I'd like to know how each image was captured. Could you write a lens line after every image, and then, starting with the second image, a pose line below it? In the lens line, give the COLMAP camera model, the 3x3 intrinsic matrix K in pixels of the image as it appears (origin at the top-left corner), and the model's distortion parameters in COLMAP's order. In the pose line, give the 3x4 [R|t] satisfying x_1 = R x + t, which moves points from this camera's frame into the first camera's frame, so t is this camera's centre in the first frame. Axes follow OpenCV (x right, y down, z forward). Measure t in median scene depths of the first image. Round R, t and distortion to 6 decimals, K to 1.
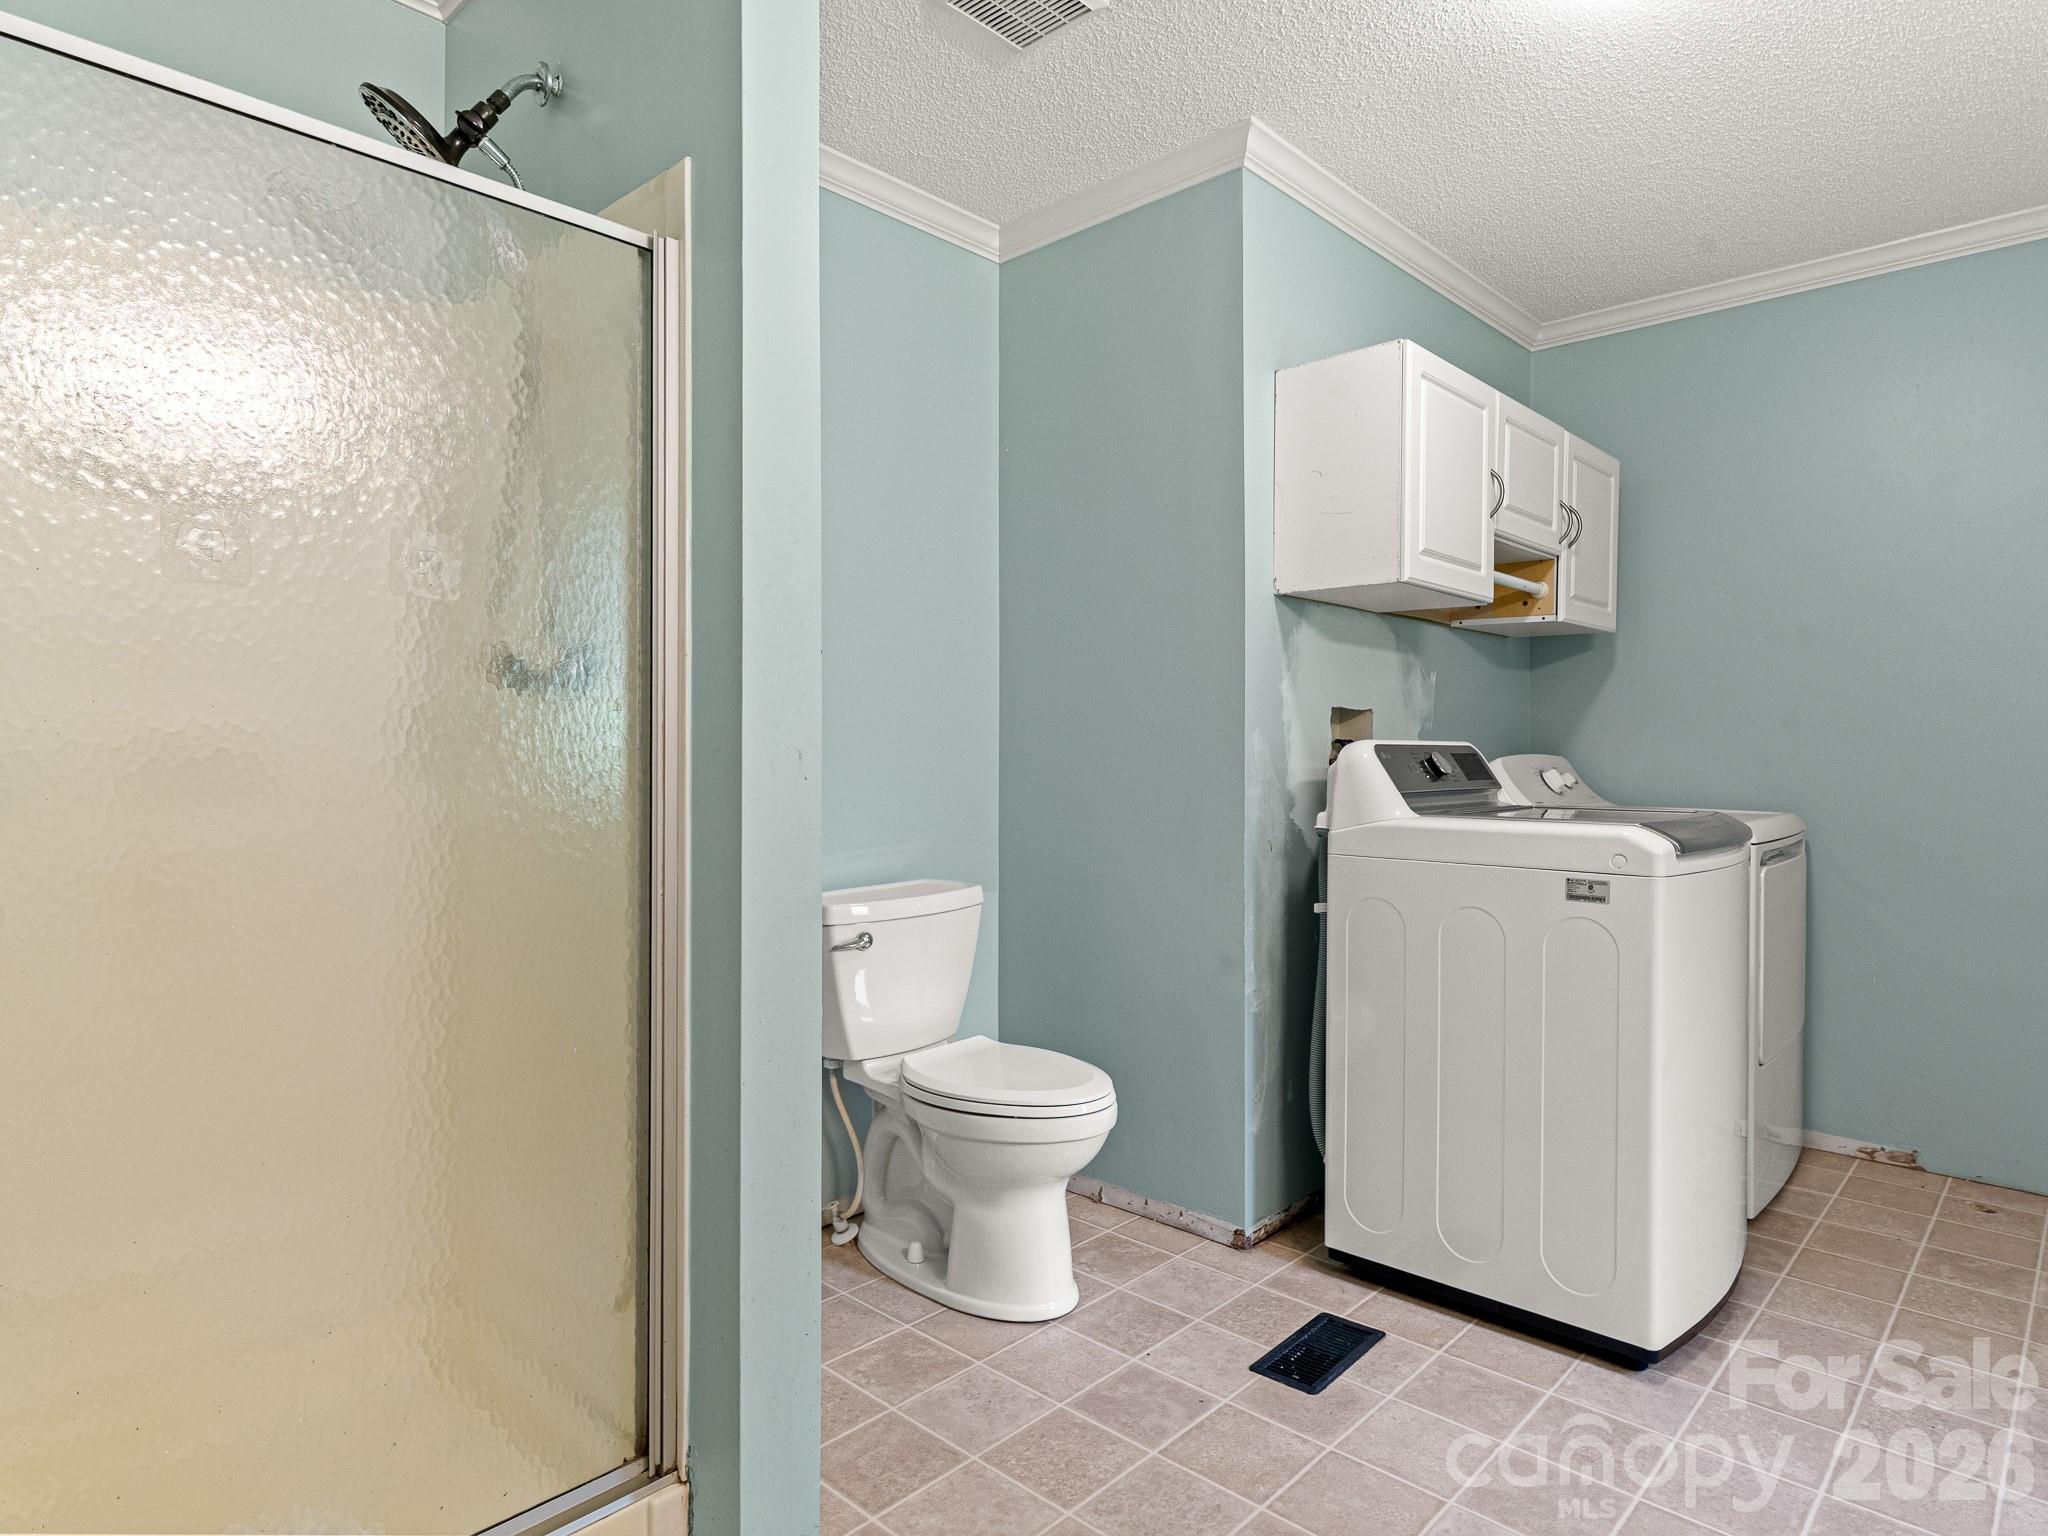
lens RADIAL K [[1192.7, 0, 1022.9], [0, 1192.7, 753.2], [0, 0, 1]] dist [-0.000005, 0.005413]
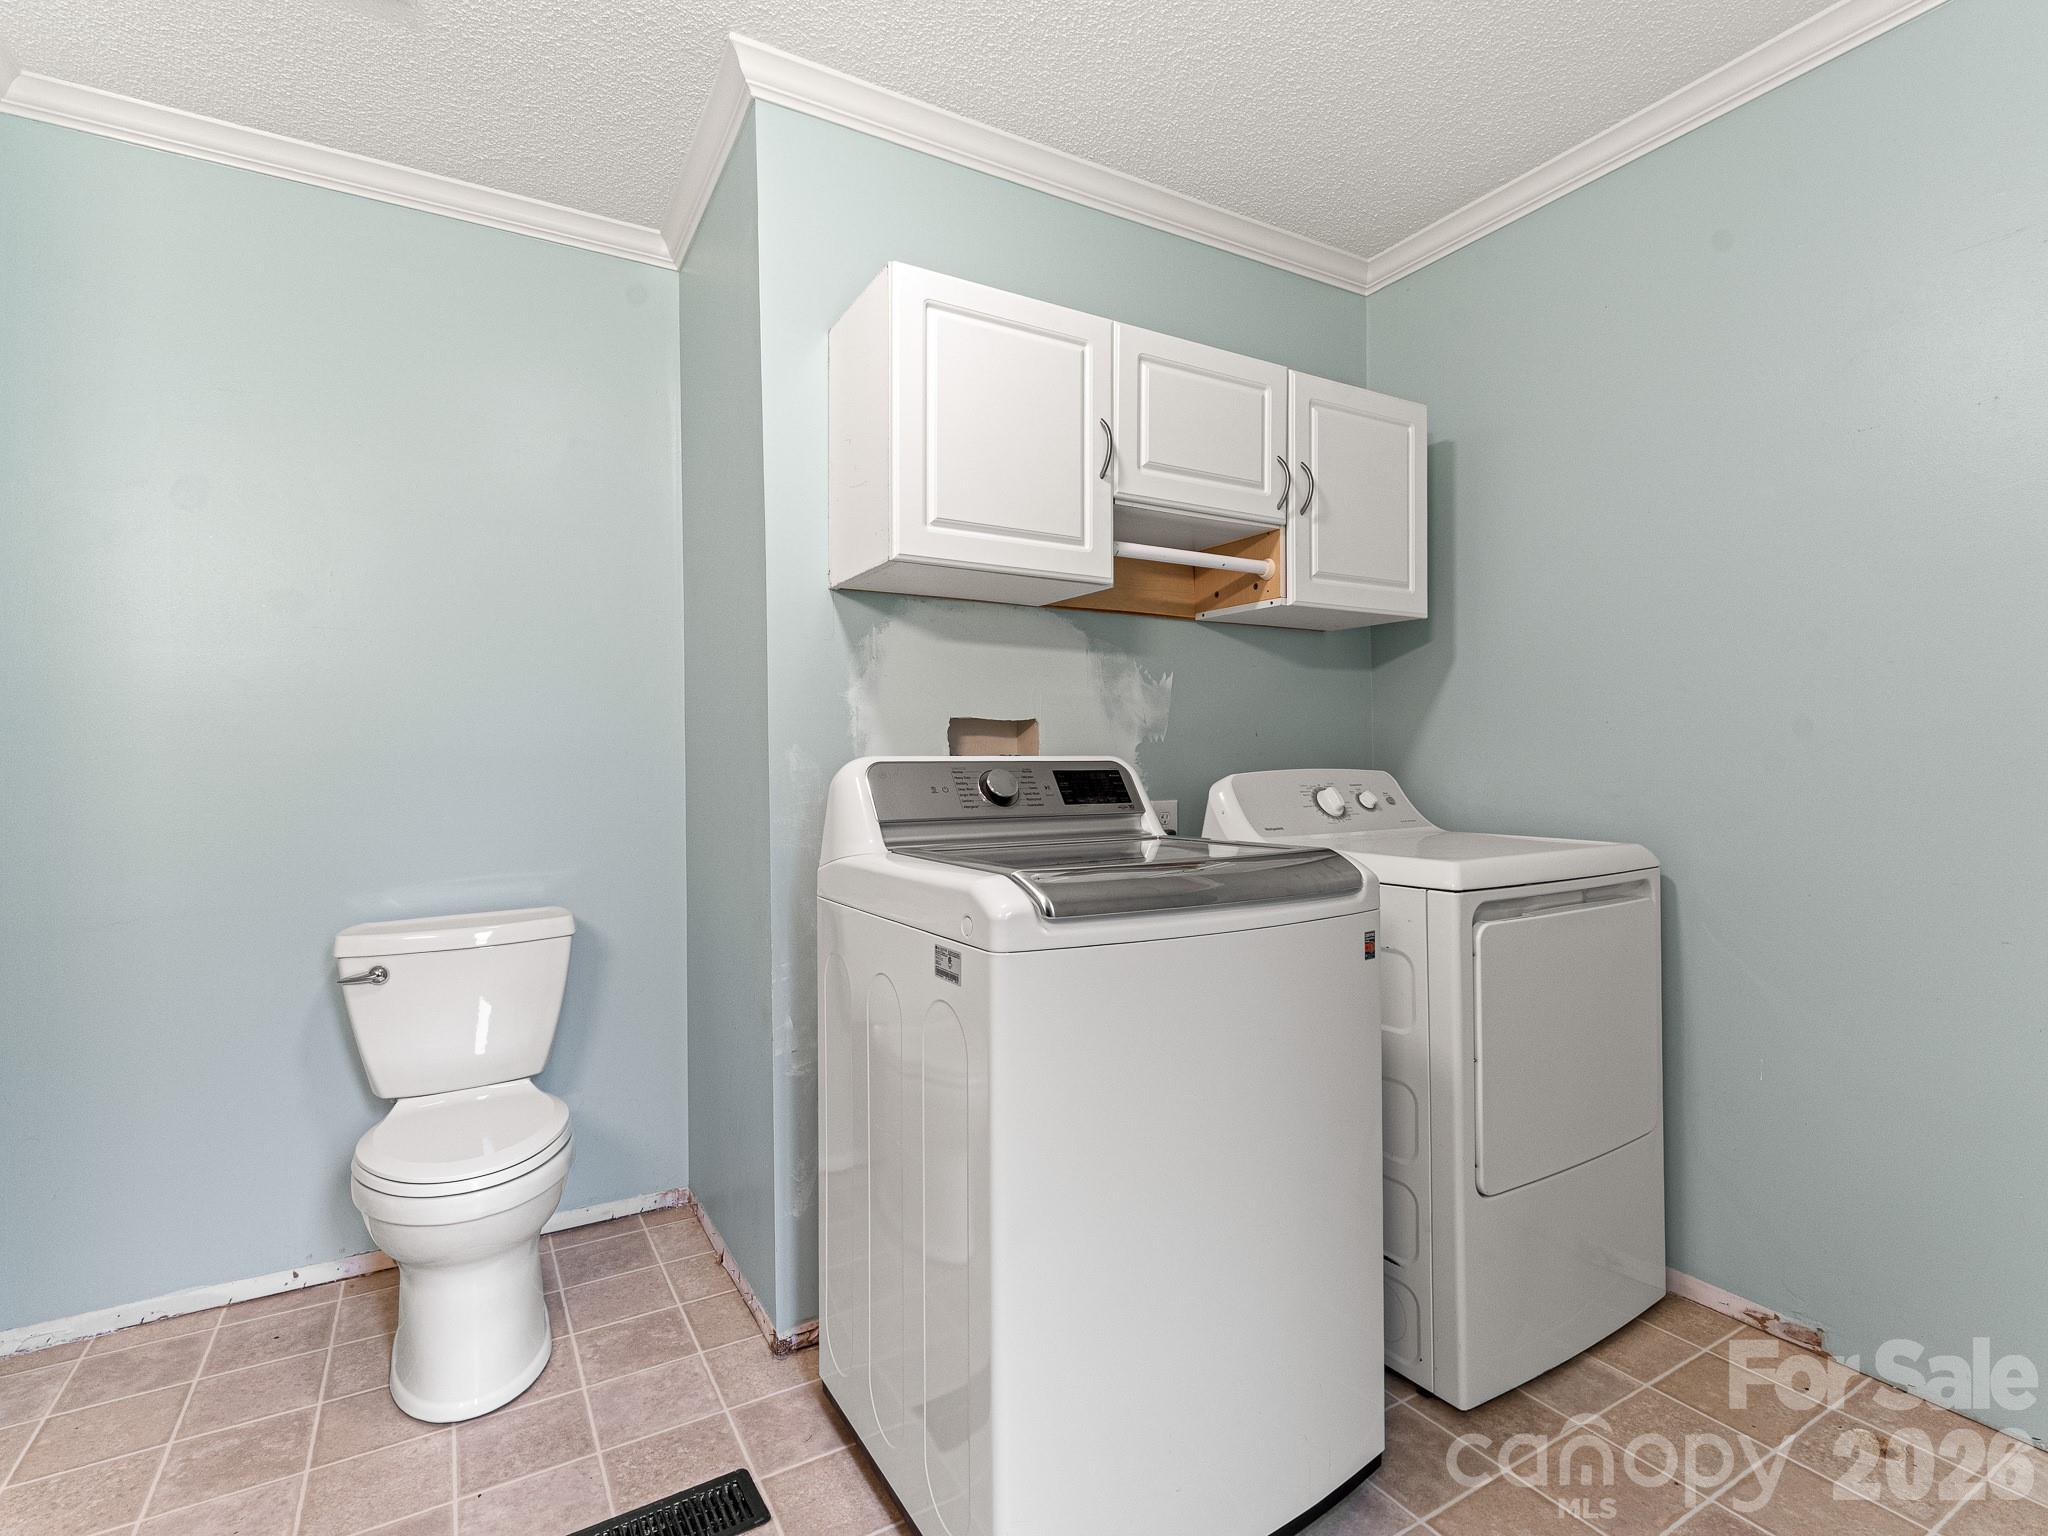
lens RADIAL K [[1000.8, 0, 1023.9], [0, 1000.8, 757.7], [0, 0, 1]] dist [-0.002055, 0.001457]
pose [[0.957891, -0.015098, -0.286736, 0.531439], [0.011472, 0.999832, -0.014319, 0.000497], [0.286904, 0.010427, 0.957902, 0.337751]]
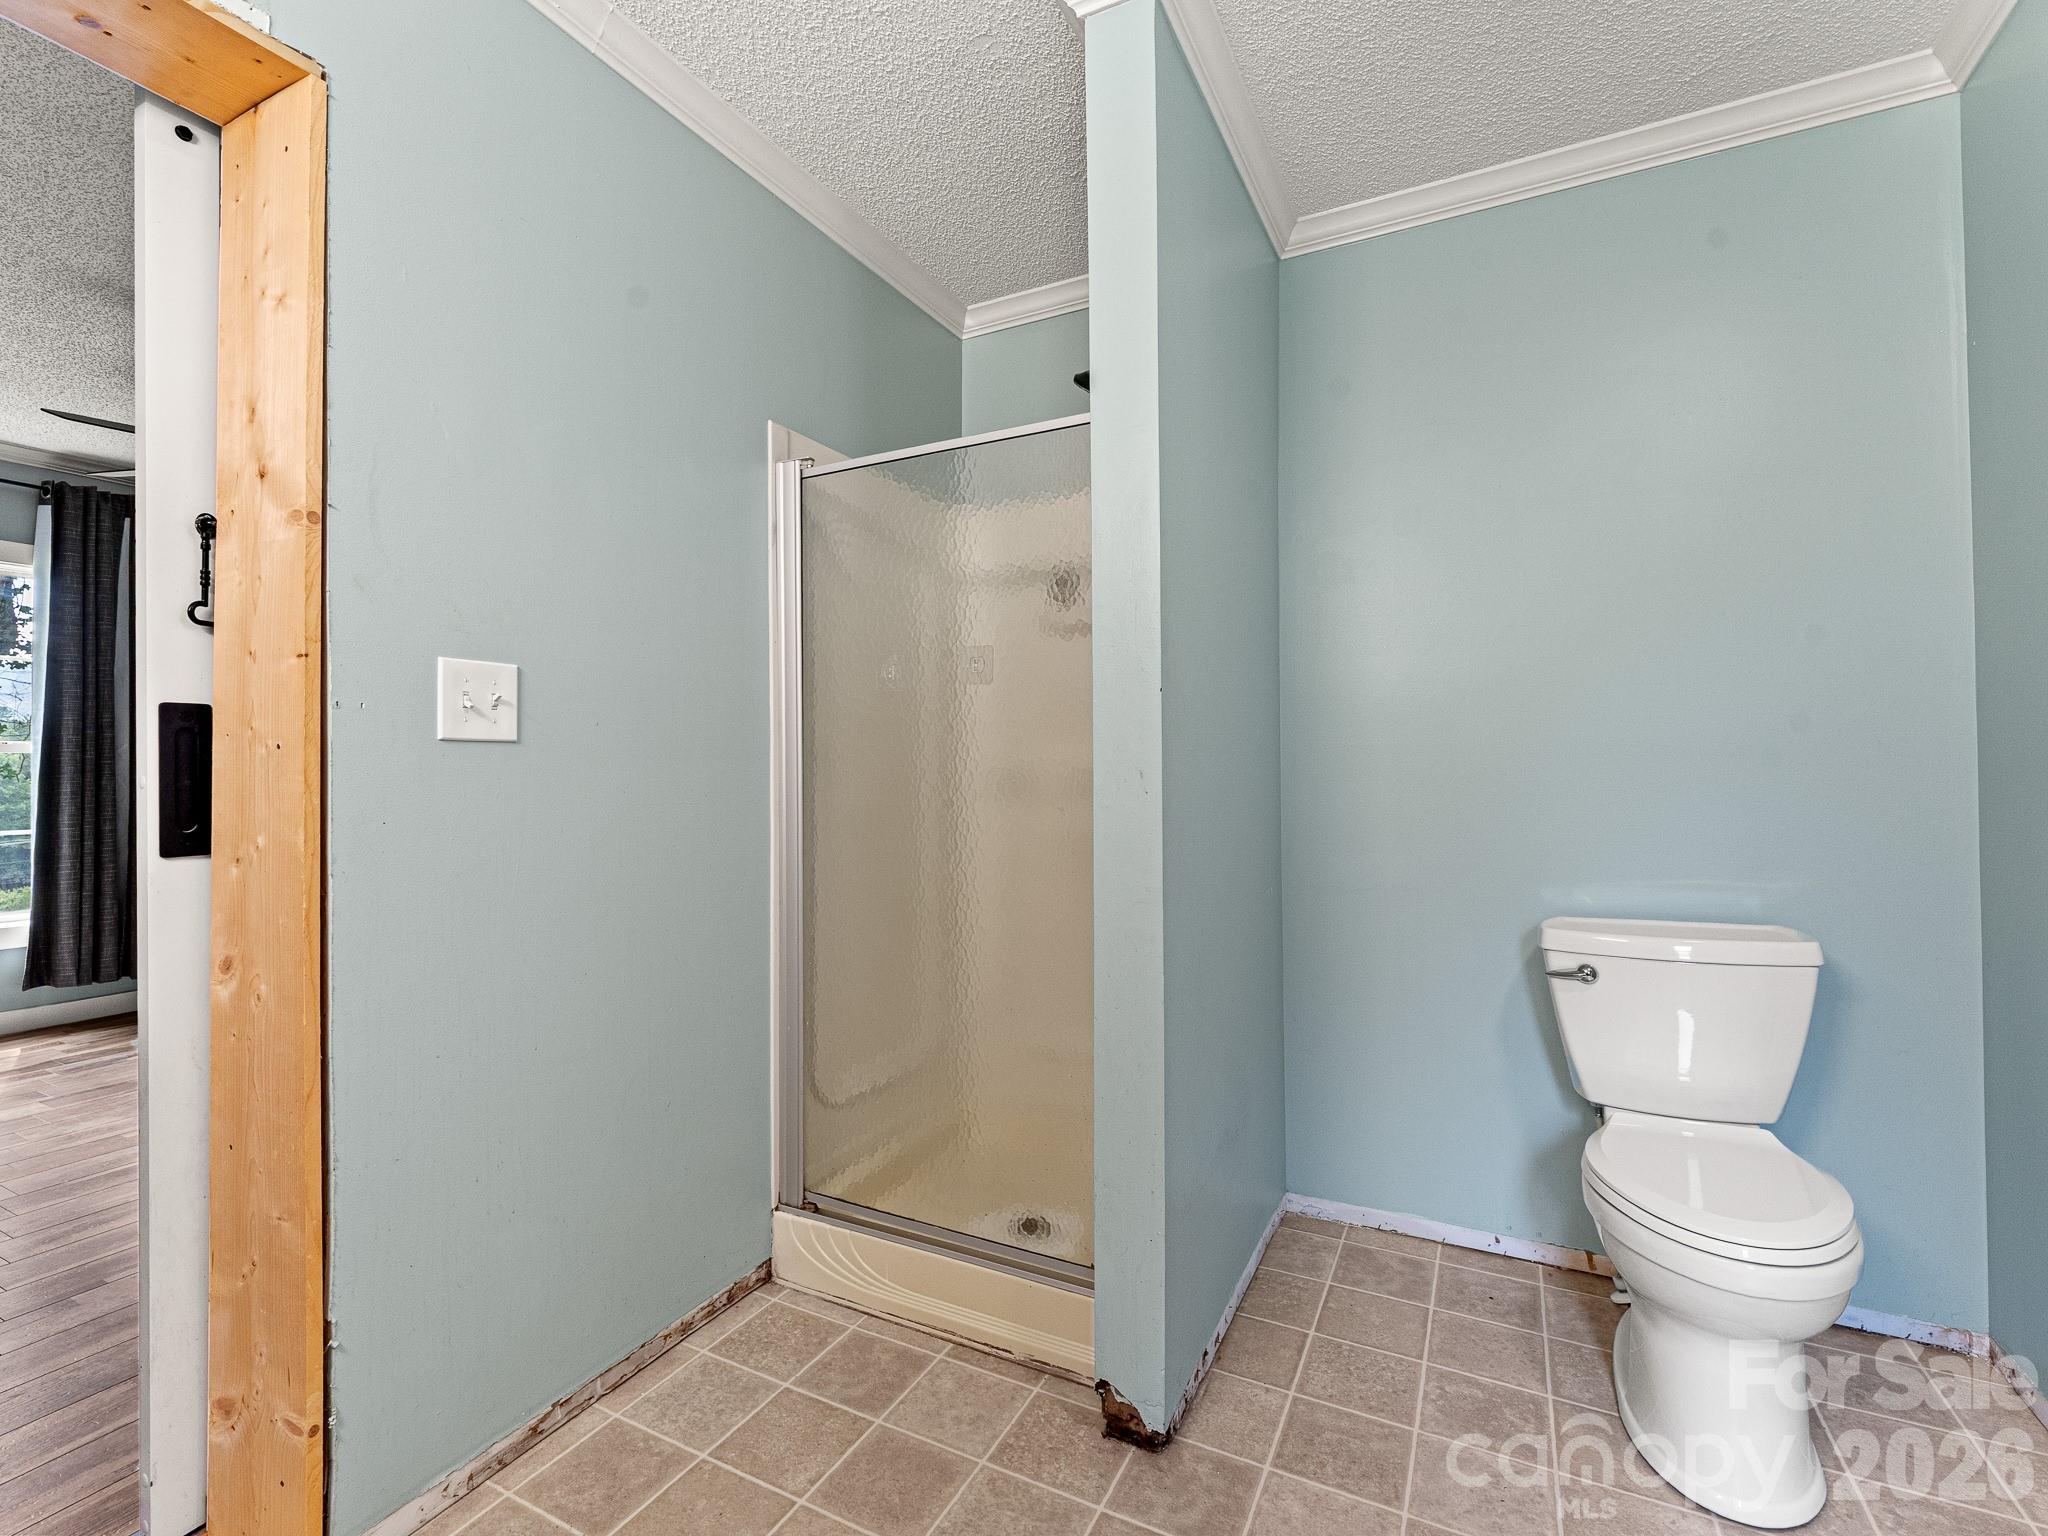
lens RADIAL K [[933.6, 0, 1012.0], [0, 933.6, 755.3], [0, 0, 1]] dist [-0.002547, 0.000900]
pose [[0.267720, -0.015948, -0.963365, 0.401354], [0.000006, 0.999863, -0.016551, -0.000844], [0.963497, 0.004425, 0.267684, 0.333022]]
